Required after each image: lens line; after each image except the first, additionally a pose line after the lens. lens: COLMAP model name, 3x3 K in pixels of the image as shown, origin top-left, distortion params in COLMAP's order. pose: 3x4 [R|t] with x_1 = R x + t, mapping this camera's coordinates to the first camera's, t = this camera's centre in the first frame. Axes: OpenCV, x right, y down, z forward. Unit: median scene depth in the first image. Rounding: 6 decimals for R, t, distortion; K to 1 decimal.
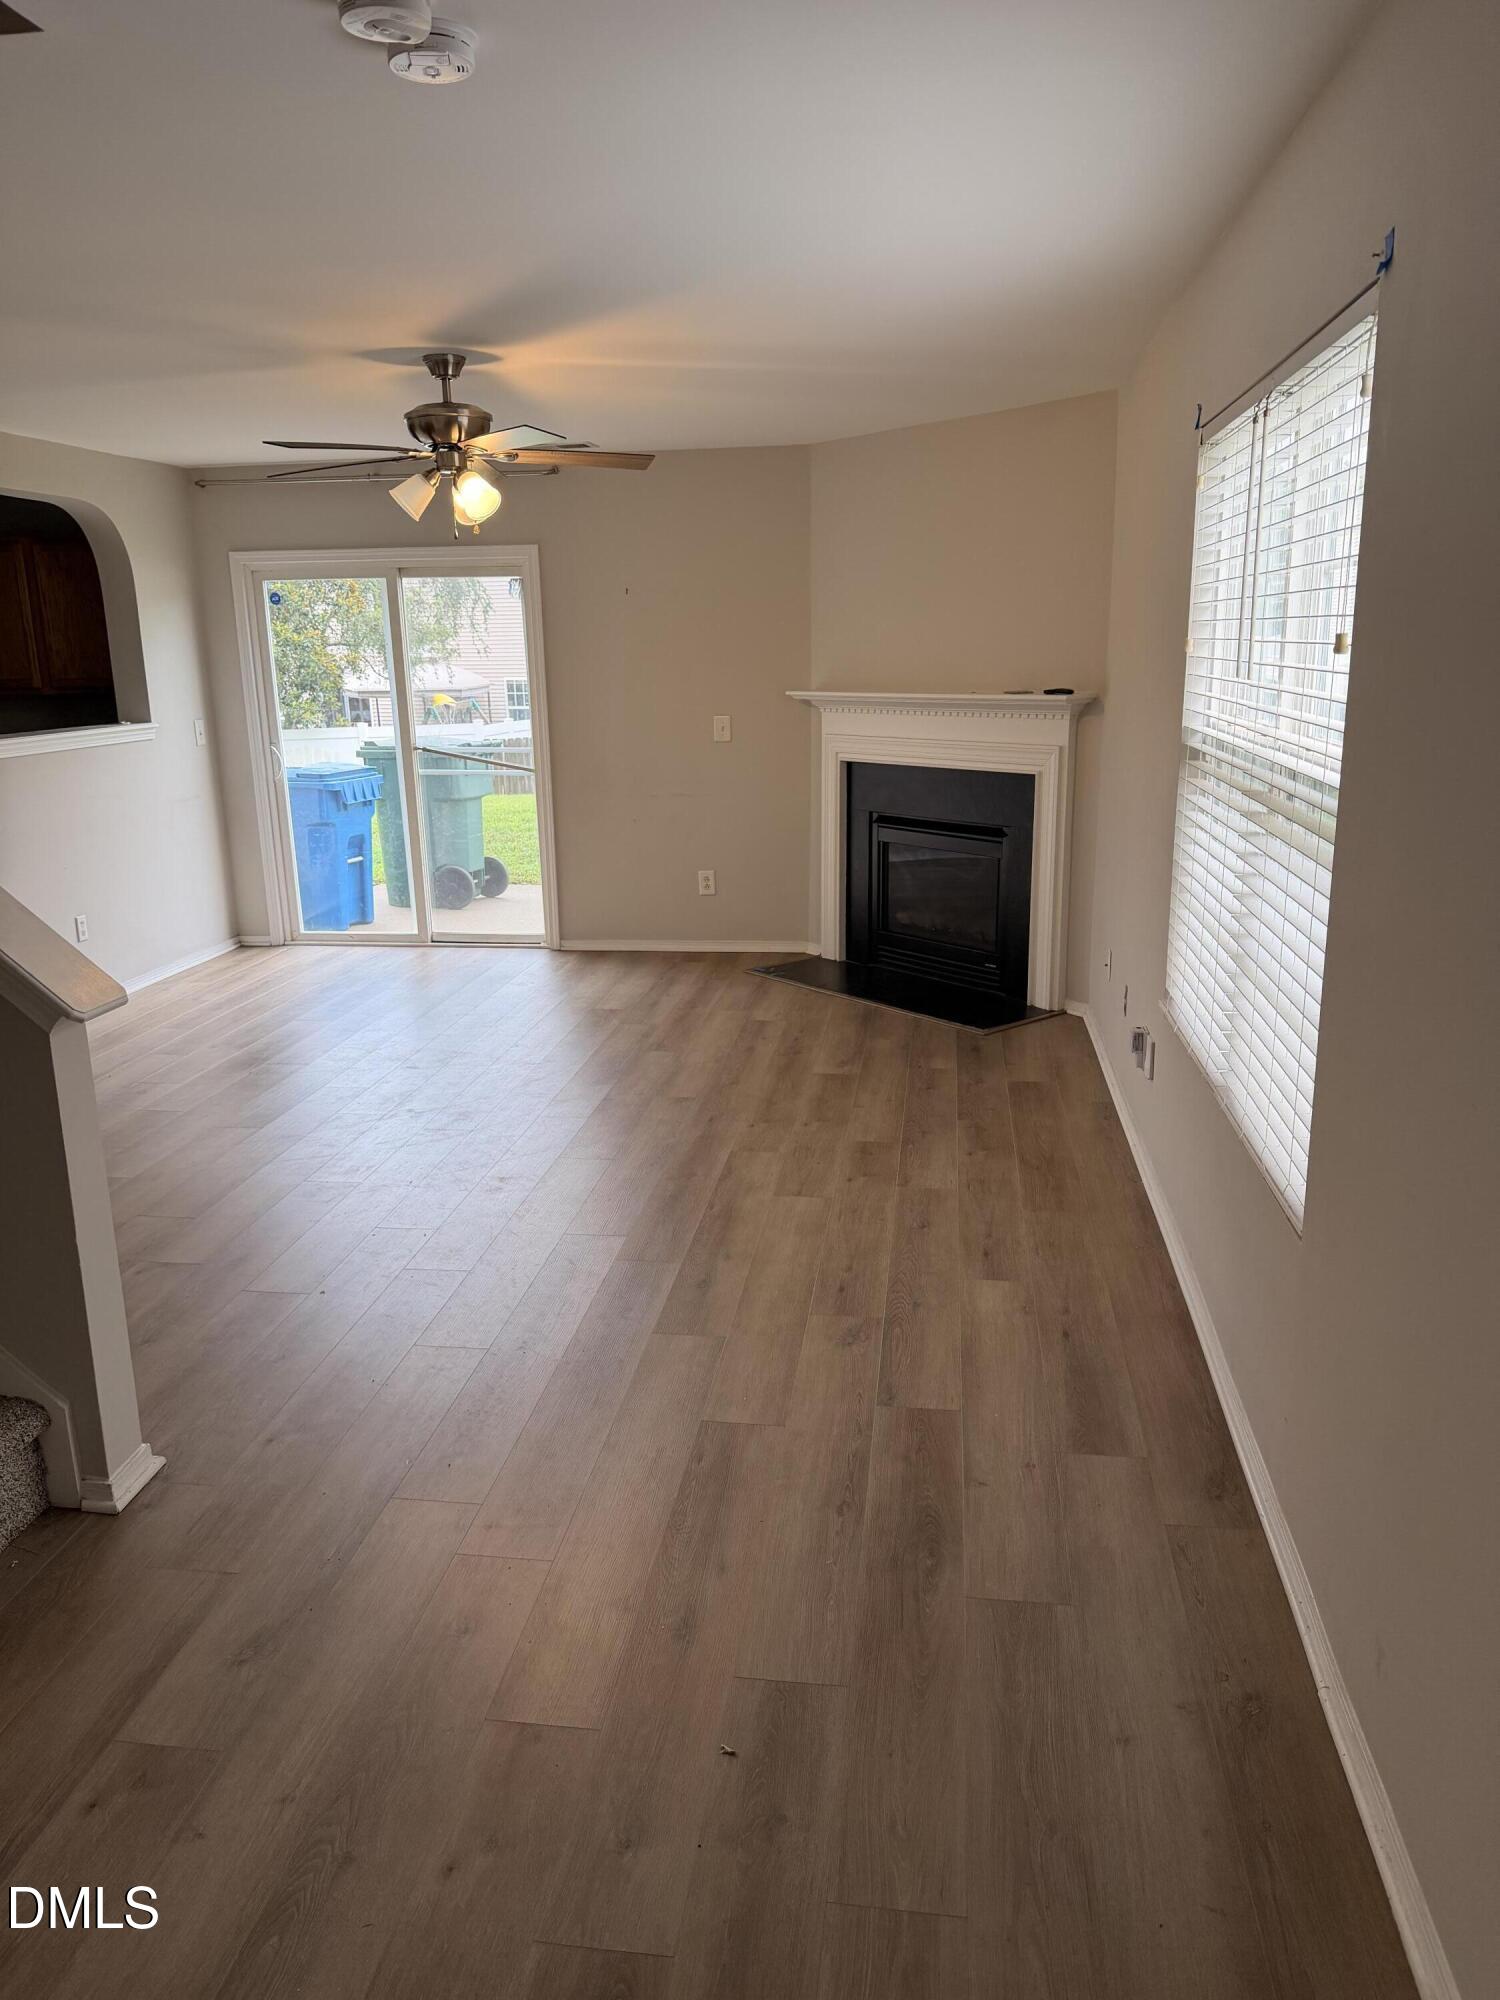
lens RADIAL K [[1401.9, 0, 749.7], [0, 1401.9, 1001.0], [0, 0, 1]] dist [-0.002723, -0.000412]
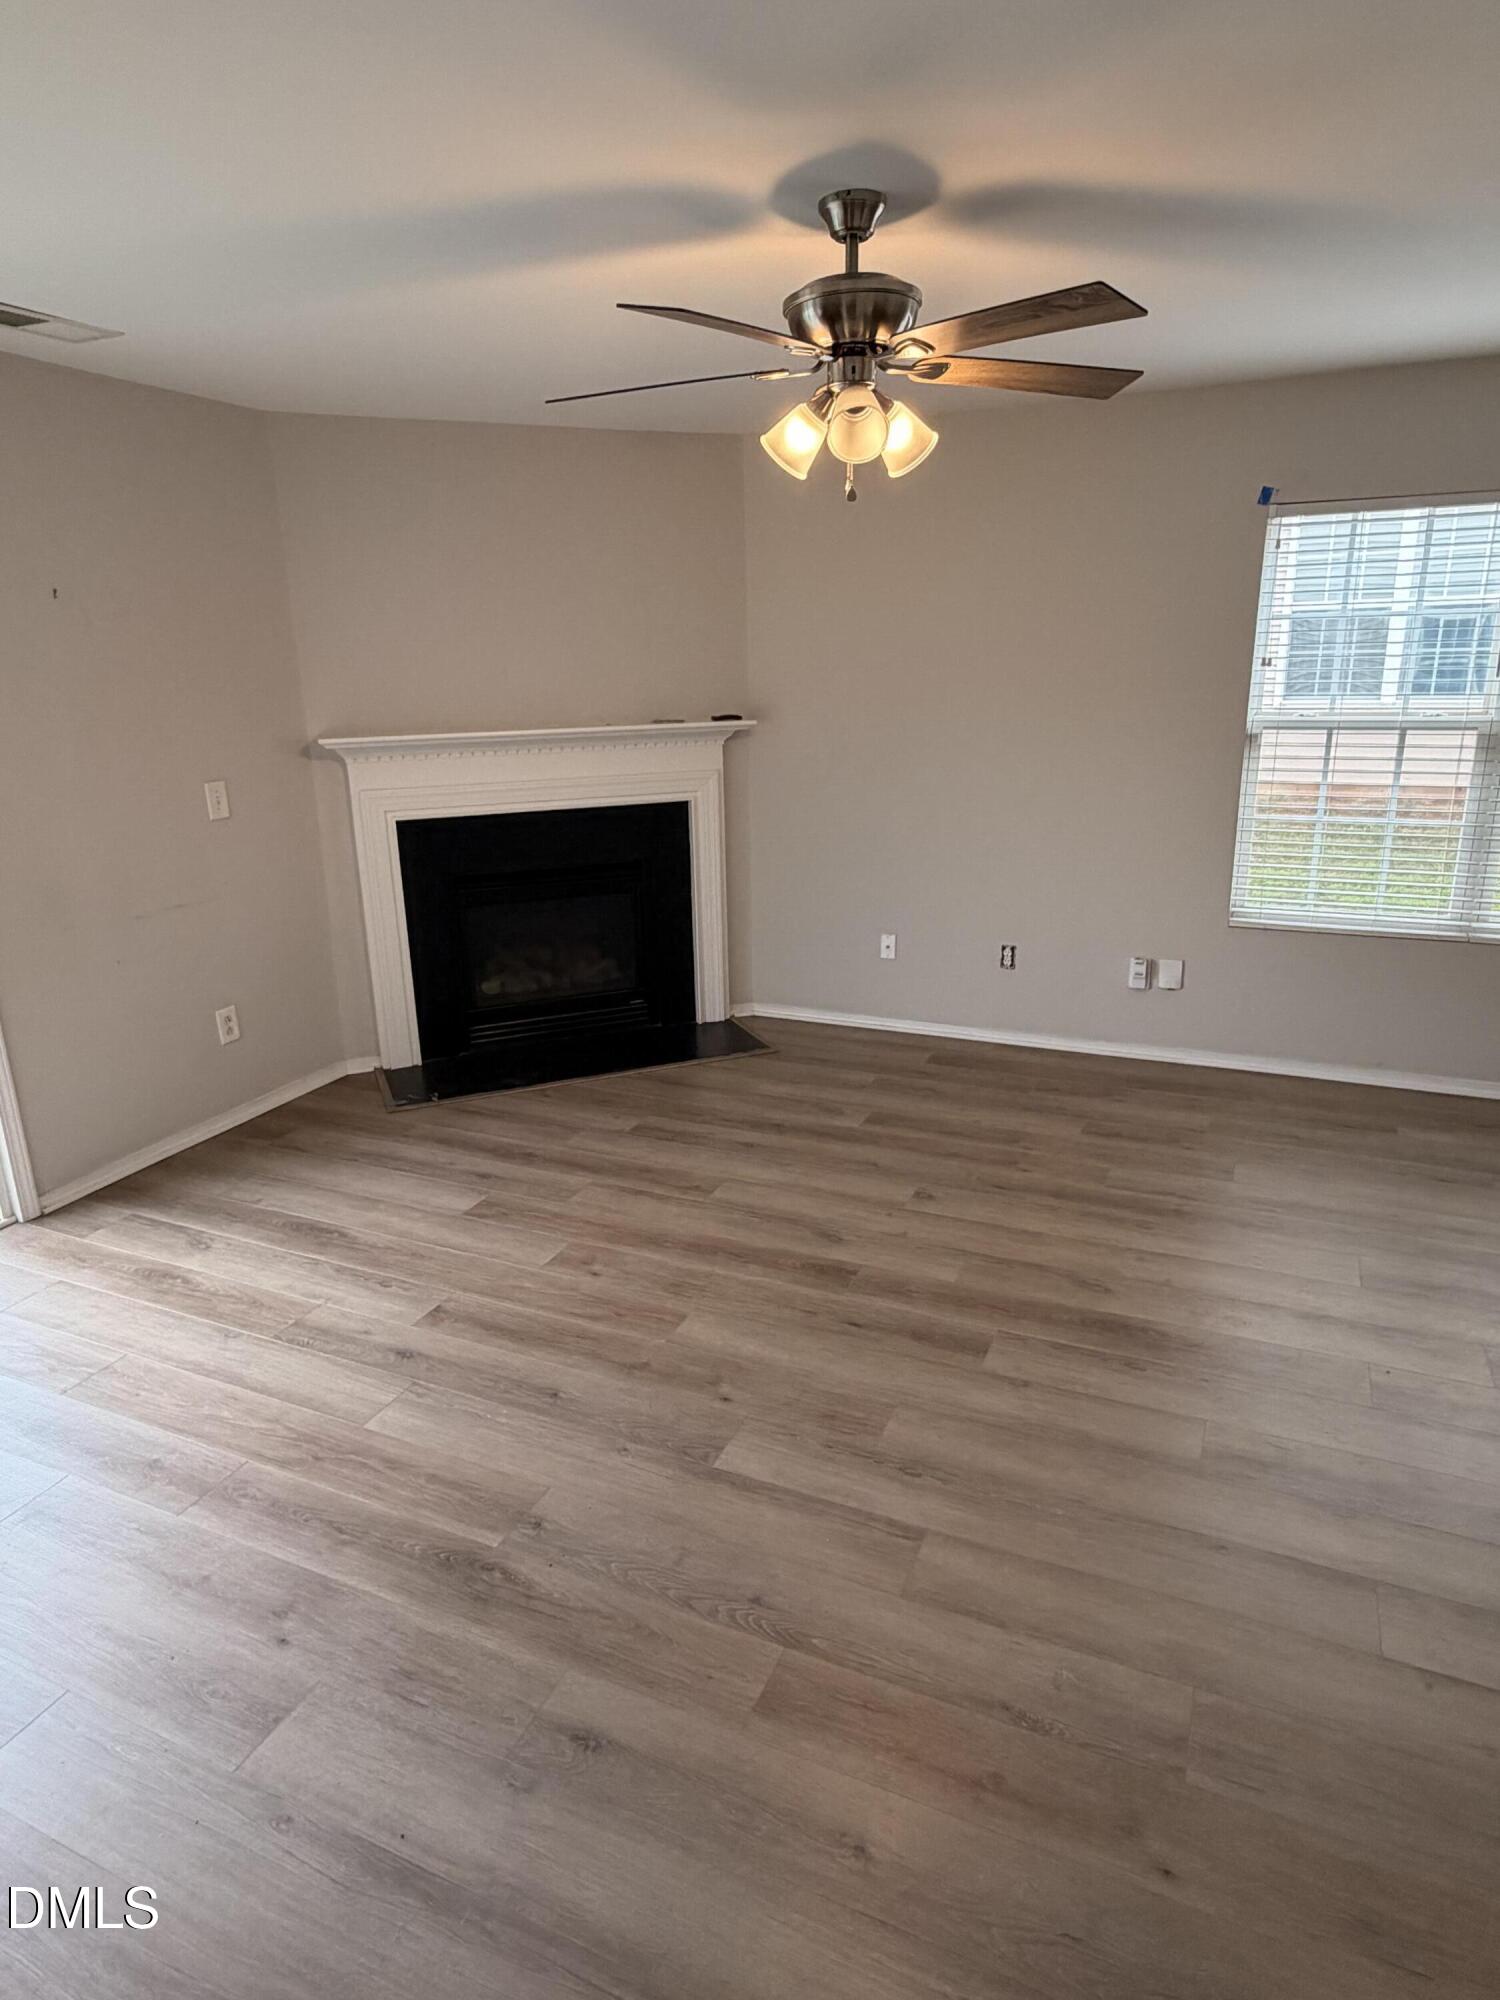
lens RADIAL K [[1143.1, 0, 747.8], [0, 1143.1, 999.7], [0, 0, 1]] dist [0.007544, 0.000620]
pose [[0.275098, -0.264899, 0.924202, -0.605851], [0.248903, 0.948142, 0.197672, -0.182827], [-0.928638, 0.175657, 0.326766, 0.731035]]
